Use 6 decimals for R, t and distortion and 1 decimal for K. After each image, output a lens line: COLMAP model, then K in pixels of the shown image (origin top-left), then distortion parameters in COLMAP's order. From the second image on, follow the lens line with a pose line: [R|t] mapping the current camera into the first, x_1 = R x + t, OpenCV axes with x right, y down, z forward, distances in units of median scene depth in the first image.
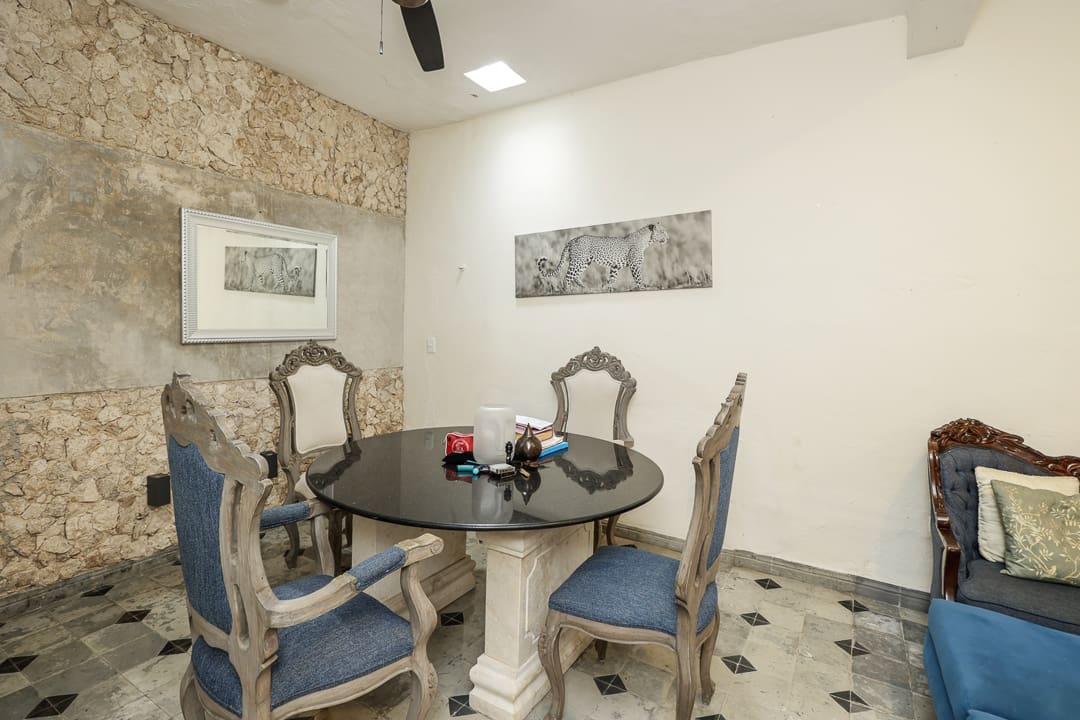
lens RADIAL K [[534.1, 0, 539.5], [0, 534.1, 353.4], [0, 0, 1]] dist [0.001113, -0.000850]
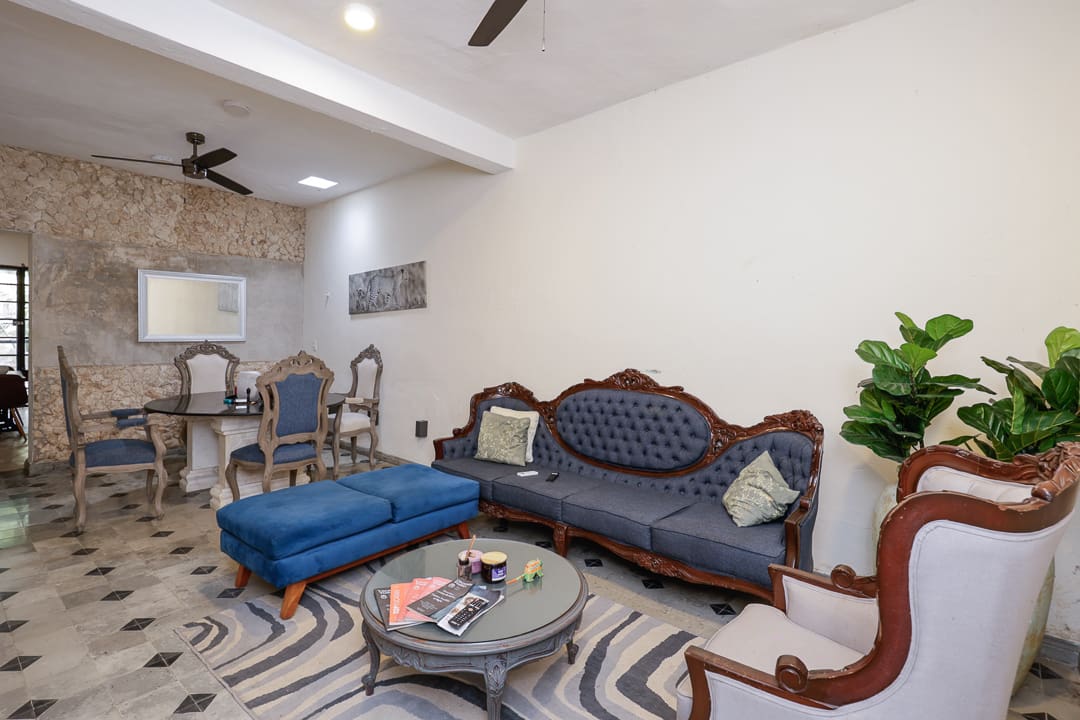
lens RADIAL K [[534.1, 0, 539.9], [0, 534.1, 358.4], [0, 0, 1]] dist [0.001113, -0.000850]
pose [[0.987322, 0.001351, -0.158726, 0.971626], [-0.003477, 0.999908, -0.013117, 0.055619], [0.158694, 0.013502, 0.987235, -0.588742]]
